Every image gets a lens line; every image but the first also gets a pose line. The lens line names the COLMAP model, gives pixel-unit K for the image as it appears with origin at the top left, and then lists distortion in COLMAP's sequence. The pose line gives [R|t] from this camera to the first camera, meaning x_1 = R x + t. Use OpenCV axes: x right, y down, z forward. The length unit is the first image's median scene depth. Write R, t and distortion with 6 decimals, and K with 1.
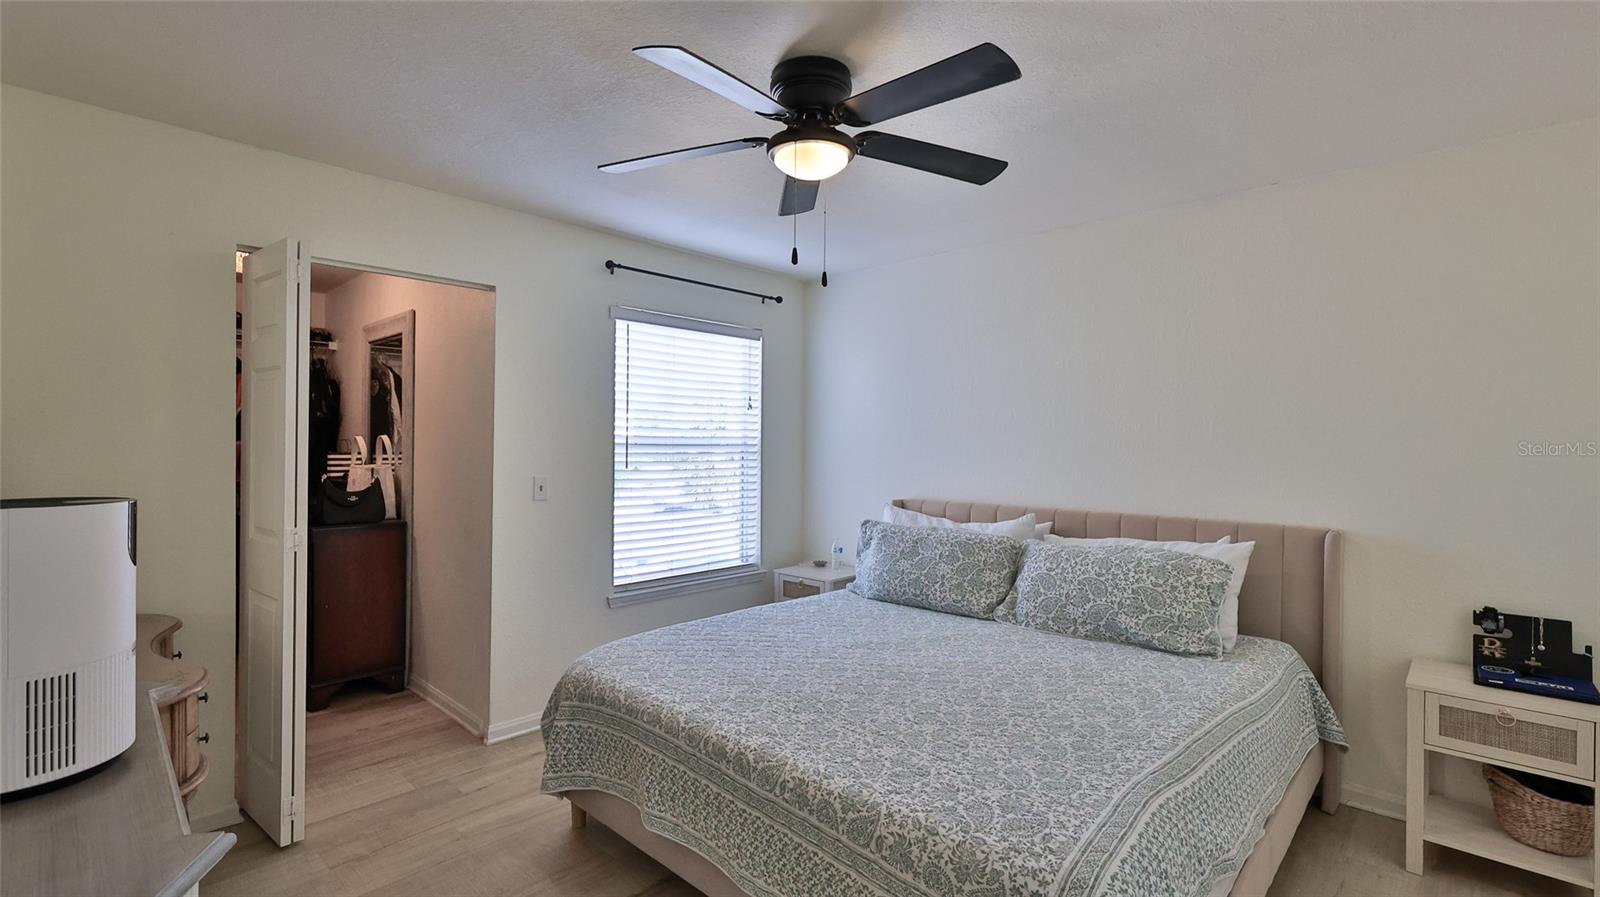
lens RADIAL K [[697.5, 0, 800.0], [0, 697.5, 448.5], [0, 0, 1]] dist [0.000298, 0.000149]
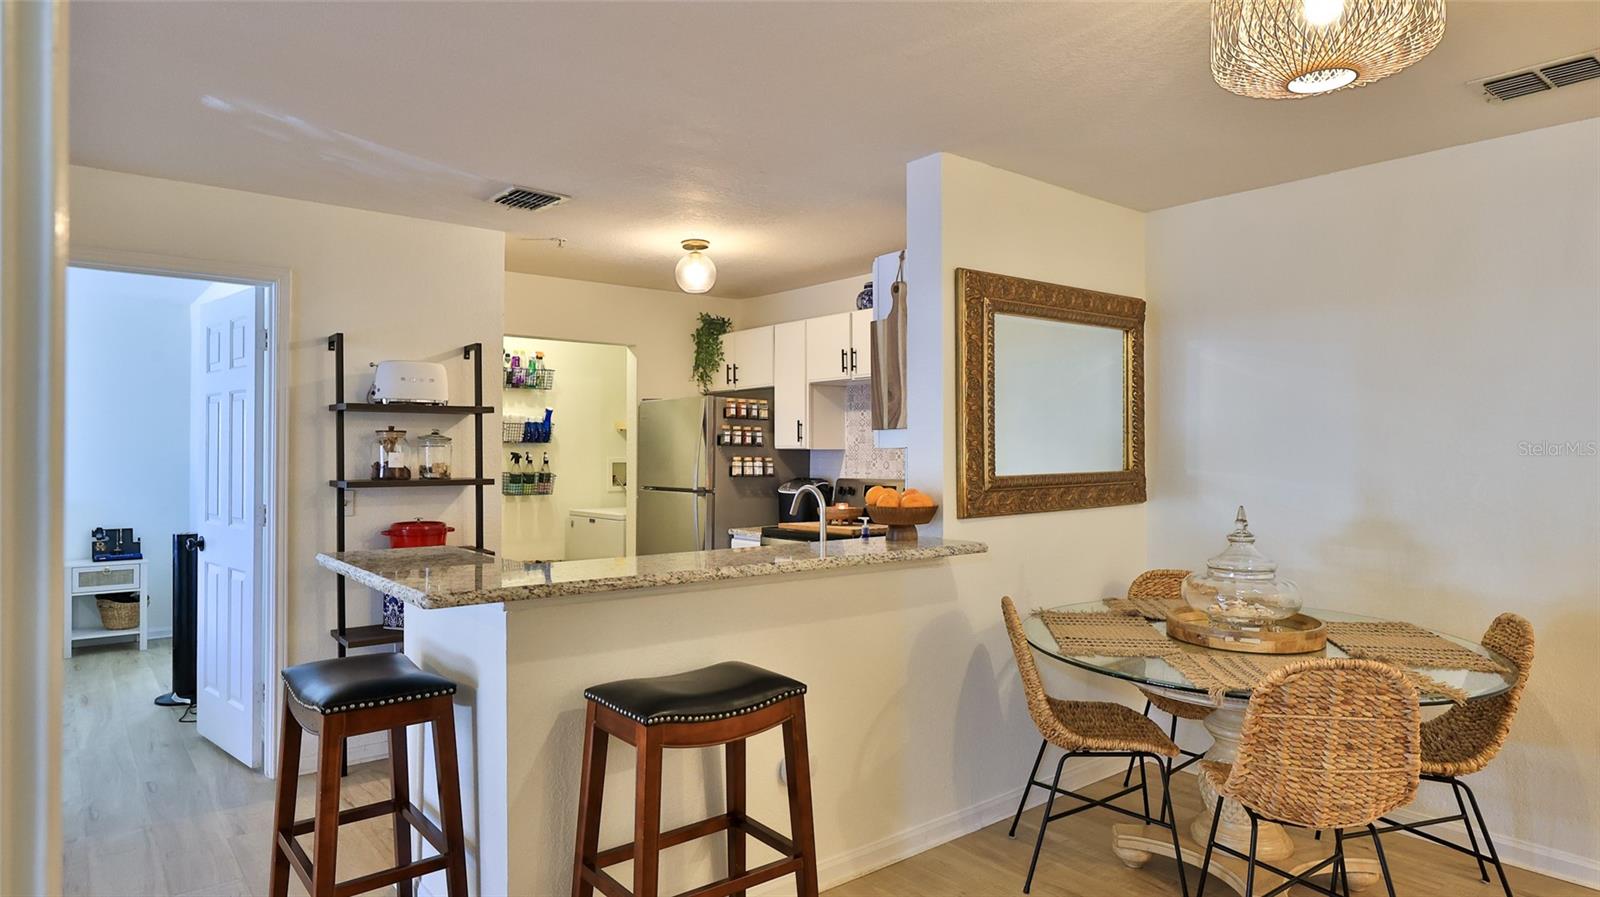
lens RADIAL K [[917.5, 0, 800.0], [0, 917.5, 448.5], [0, 0, 1]] dist [0.000425, -0.000033]
pose [[0.131163, -0.000253, 0.991361, -1.429298], [0.001691, 0.999999, 0.000031, 0.001244], [-0.991359, 0.001672, 0.131164, -1.409365]]
